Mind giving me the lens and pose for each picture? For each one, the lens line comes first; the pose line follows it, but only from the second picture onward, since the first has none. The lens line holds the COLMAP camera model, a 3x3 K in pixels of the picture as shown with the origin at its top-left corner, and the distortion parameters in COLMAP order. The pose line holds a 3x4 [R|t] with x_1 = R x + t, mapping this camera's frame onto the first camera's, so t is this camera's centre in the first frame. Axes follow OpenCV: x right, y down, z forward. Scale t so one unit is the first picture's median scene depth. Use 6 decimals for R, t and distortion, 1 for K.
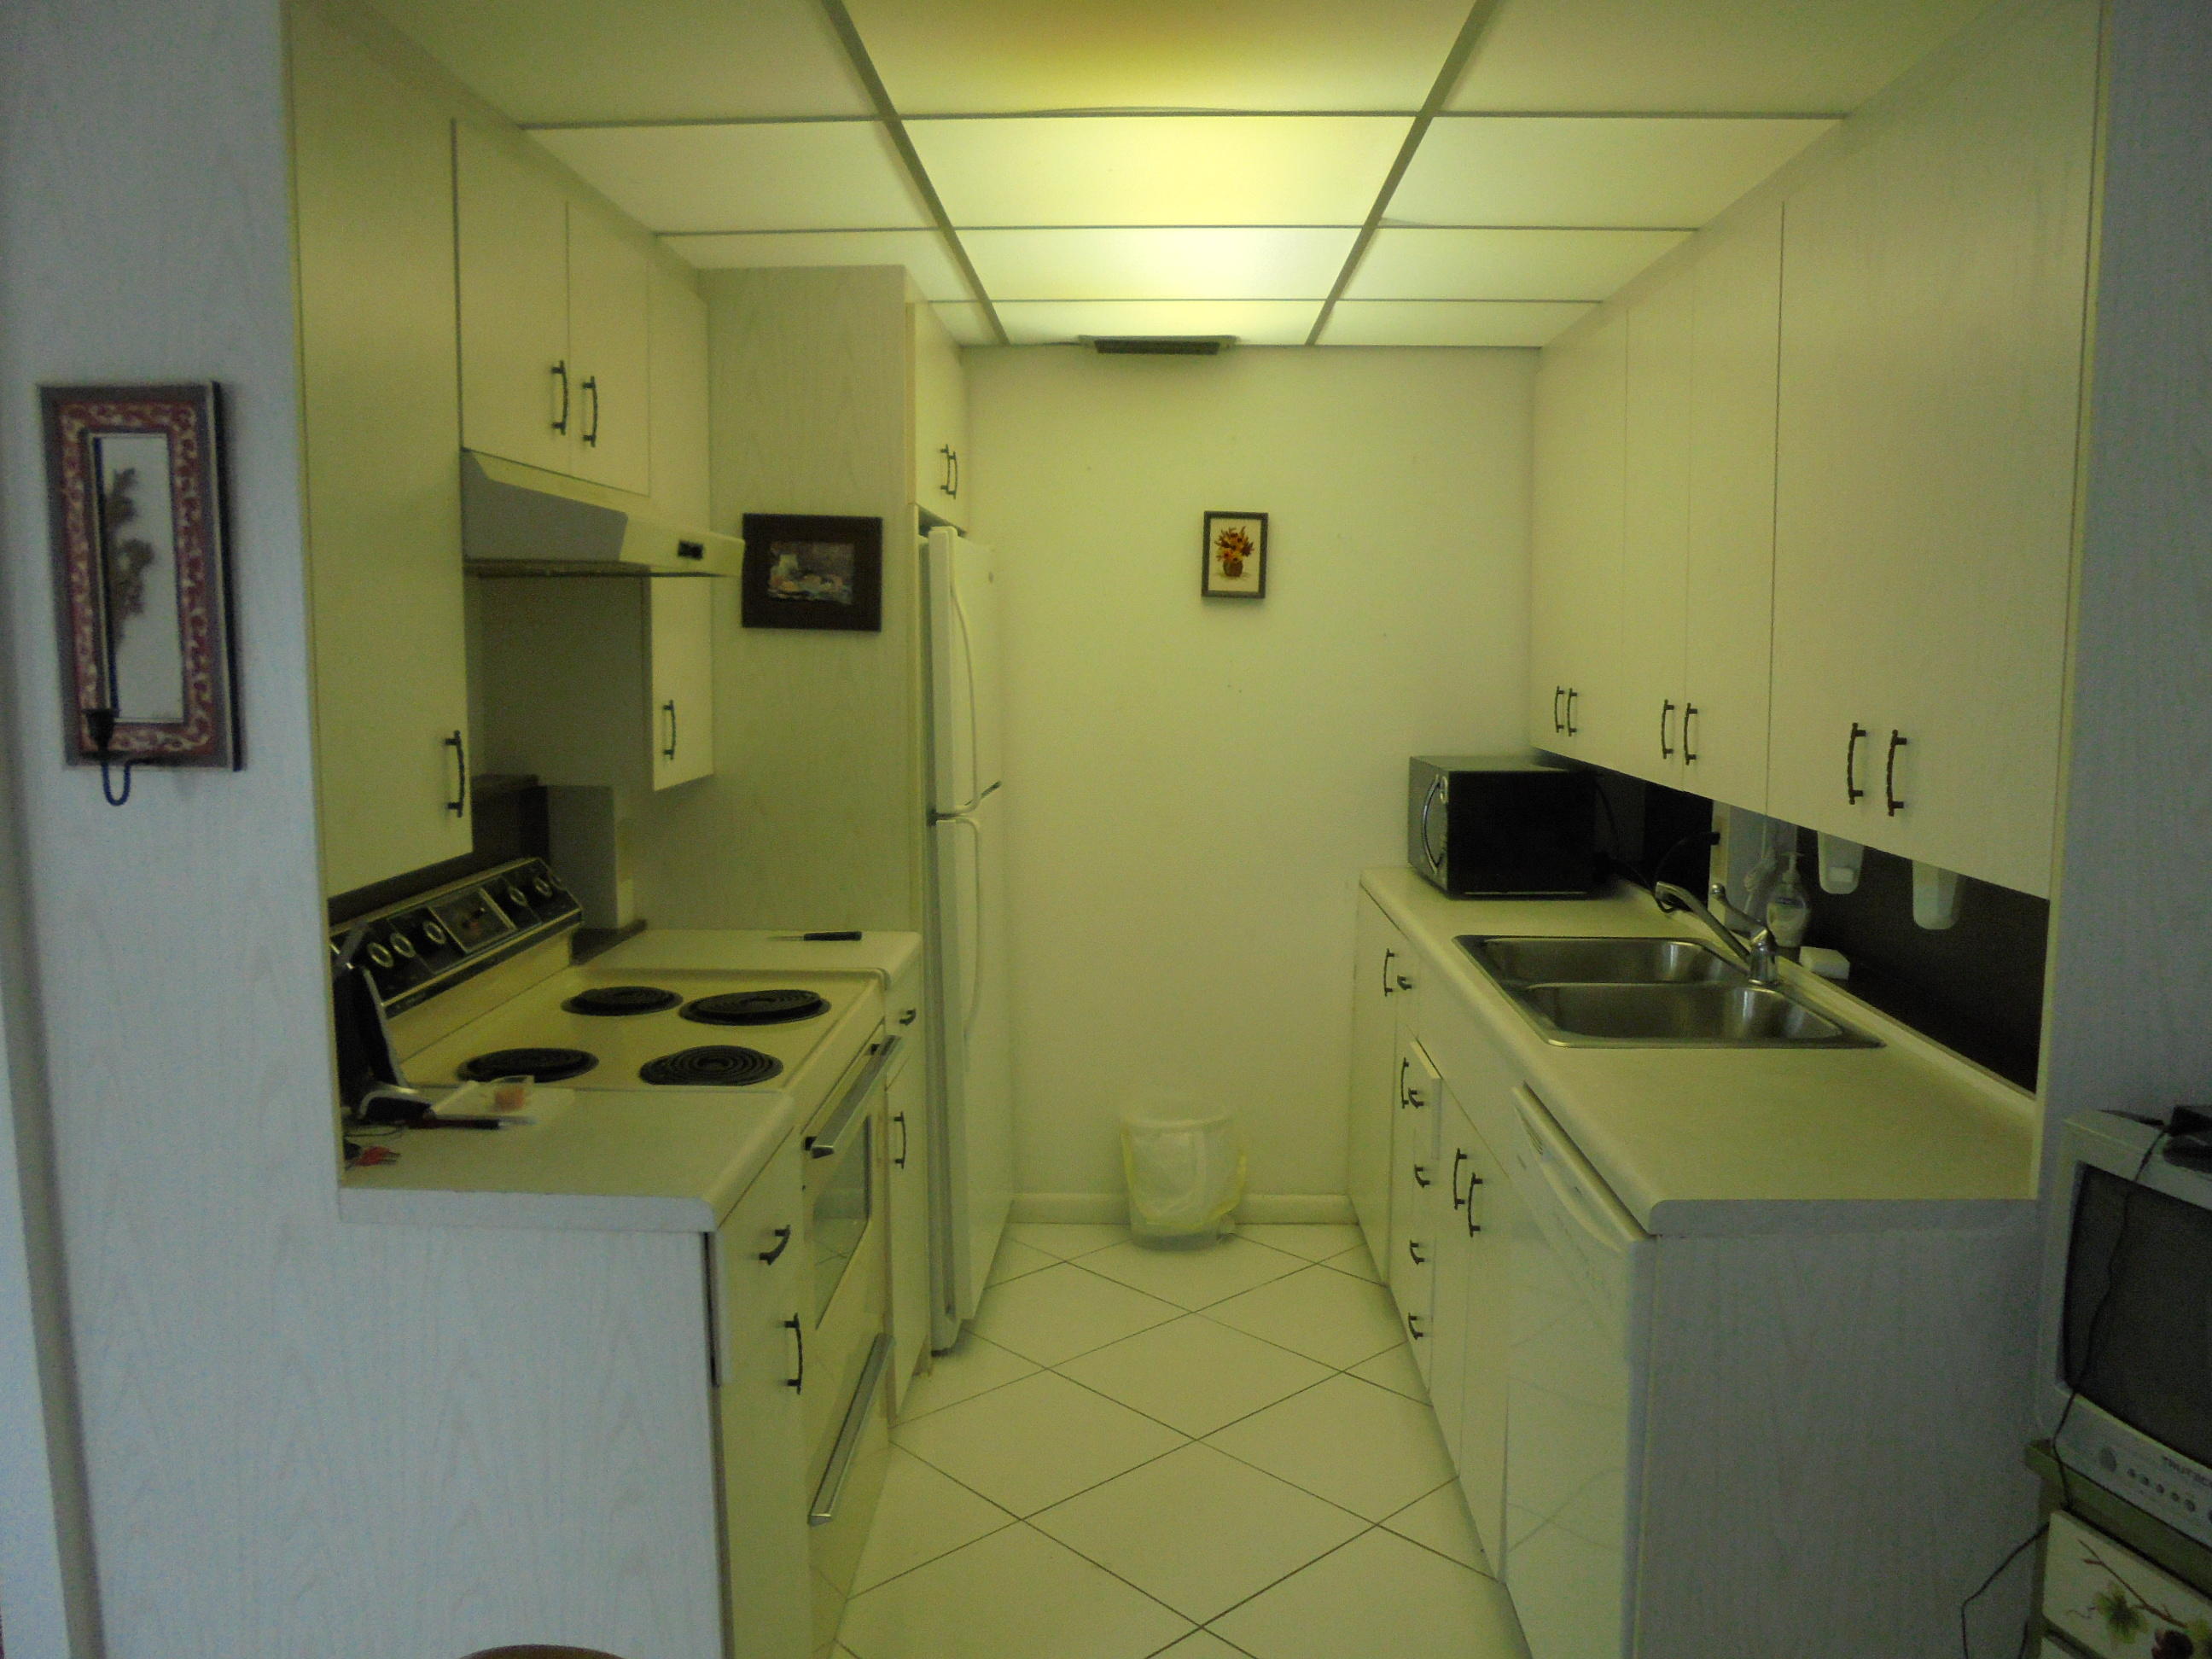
lens RADIAL K [[1644.4, 0, 1116.8], [0, 1644.4, 827.1], [0, 0, 1]] dist [-0.075206, 0.021756]
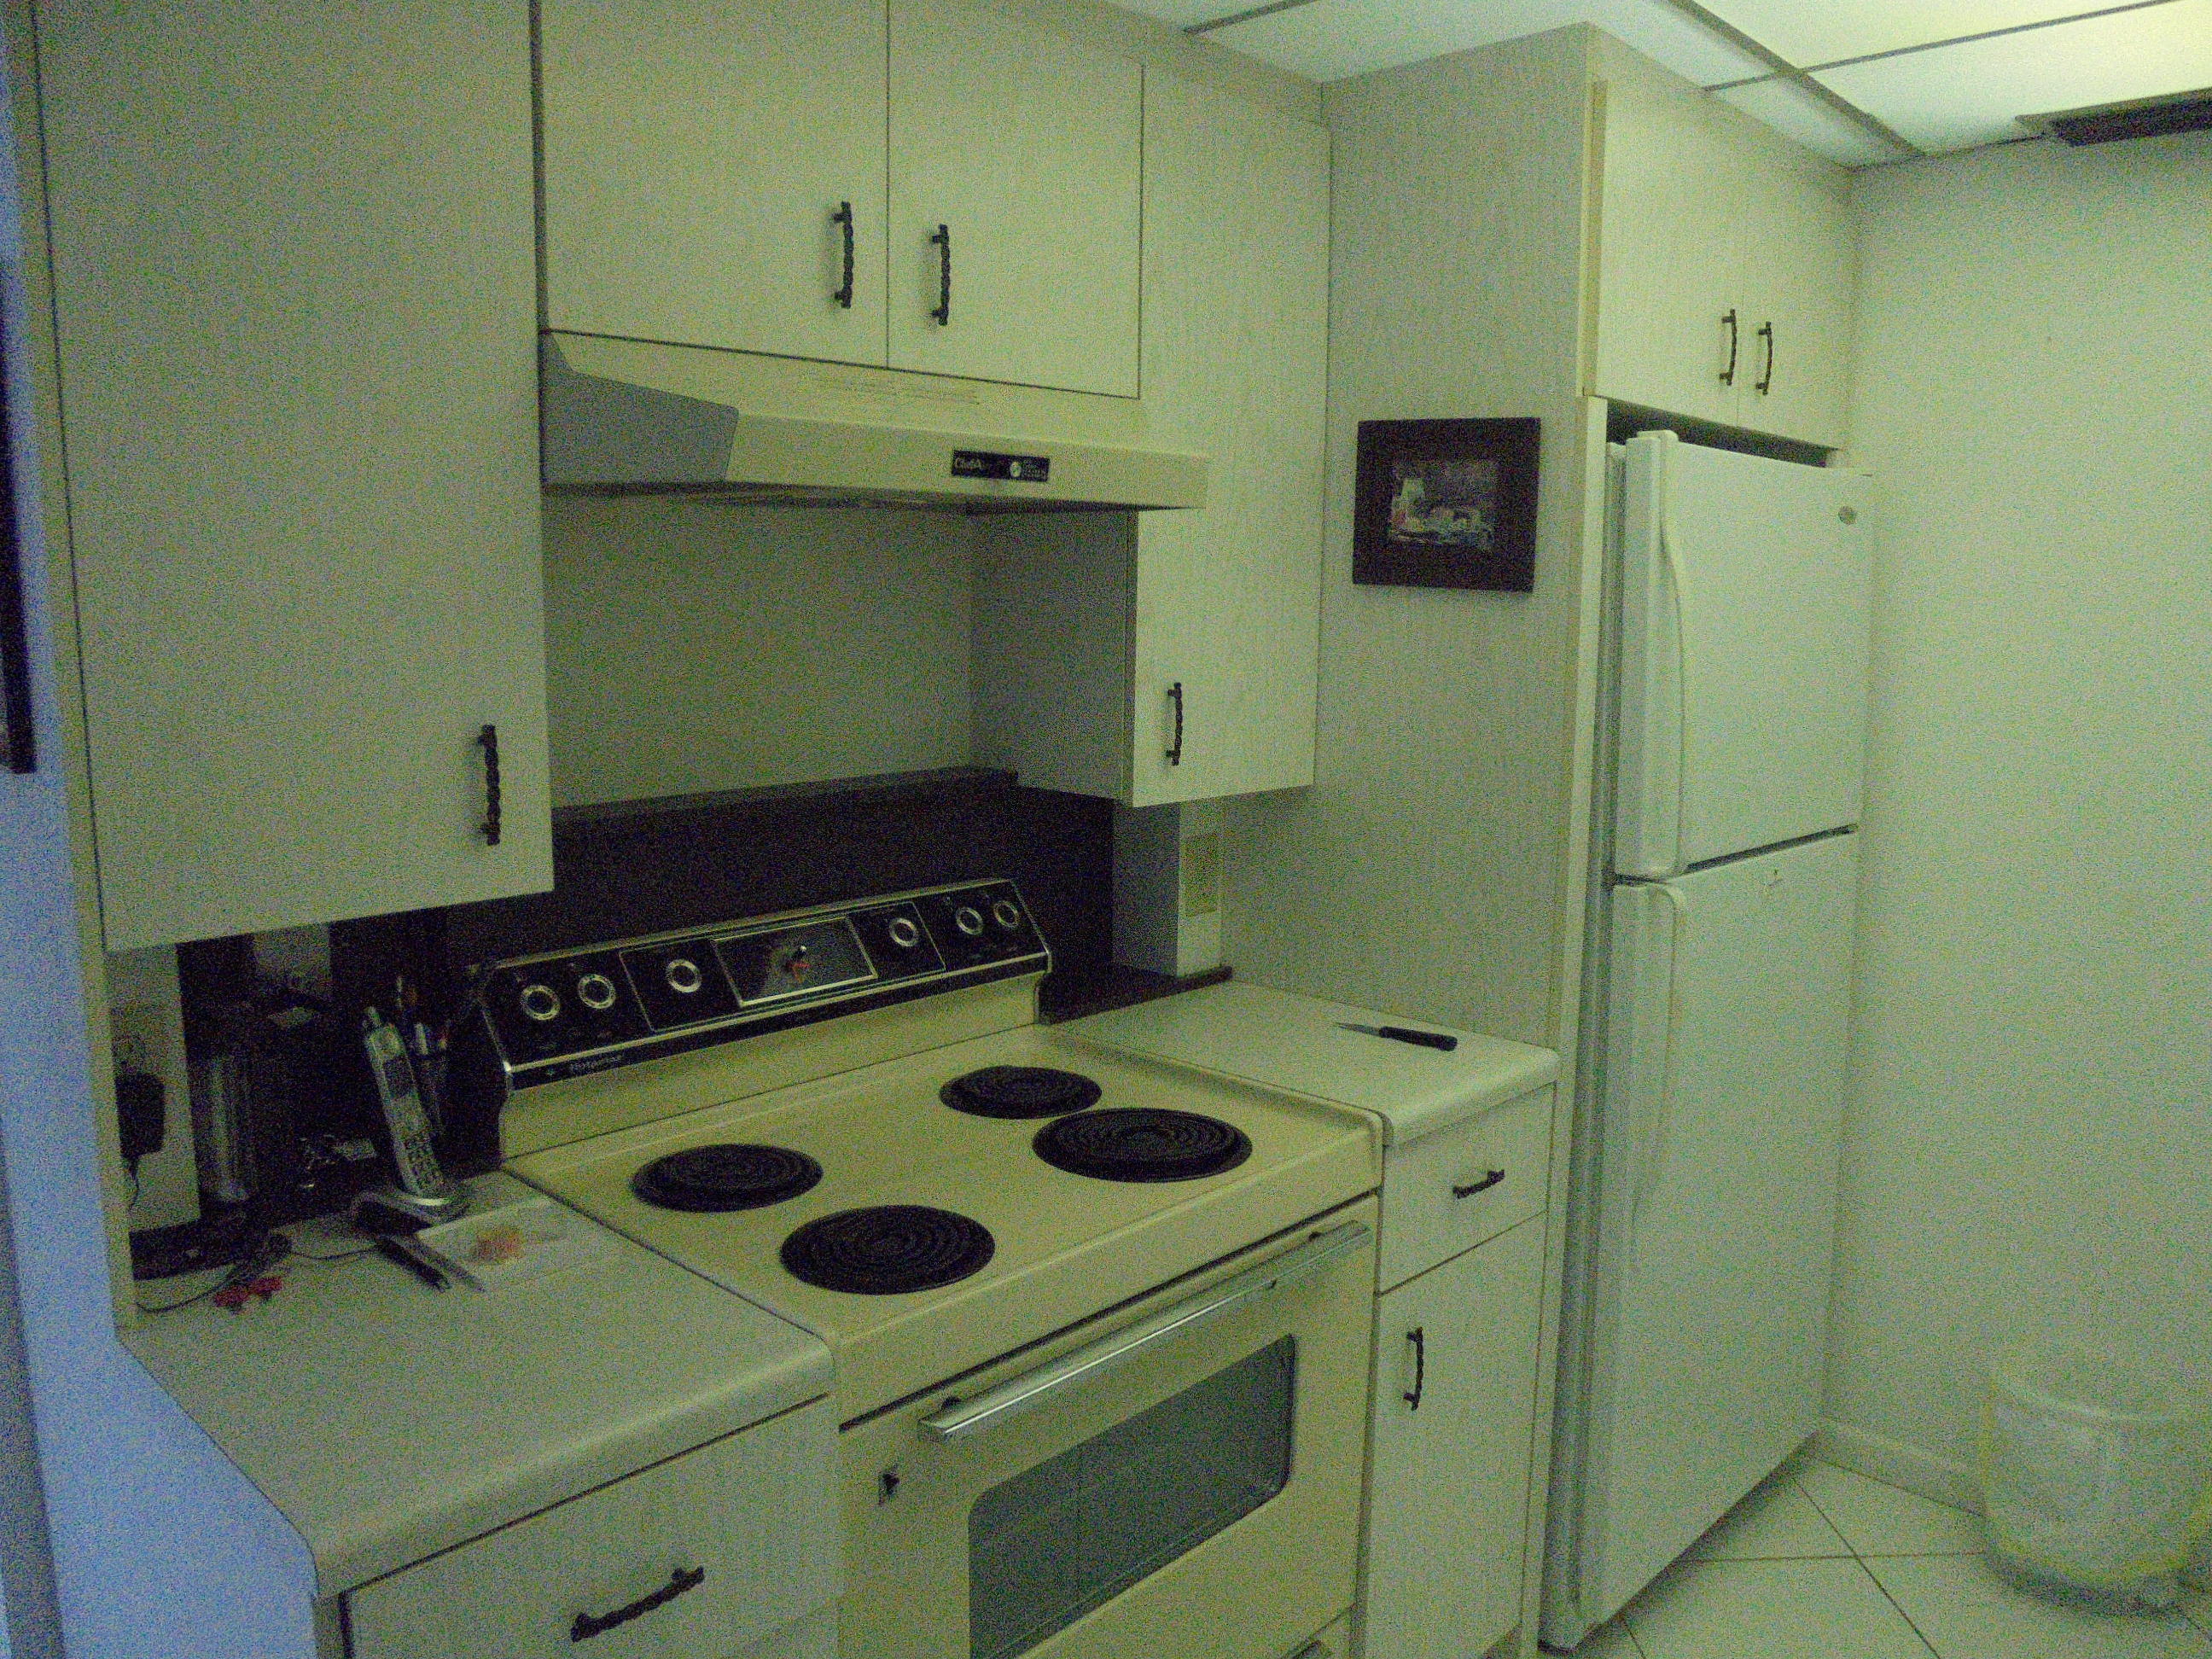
lens RADIAL K [[1644.4, 0, 1103.3], [0, 1644.4, 825.9], [0, 0, 1]] dist [-0.075206, 0.021756]
pose [[0.749929, 0.098767, -0.654103, 0.166791], [-0.084641, 0.994990, 0.053199, -0.046285], [0.656081, 0.015468, 0.754532, 0.394596]]
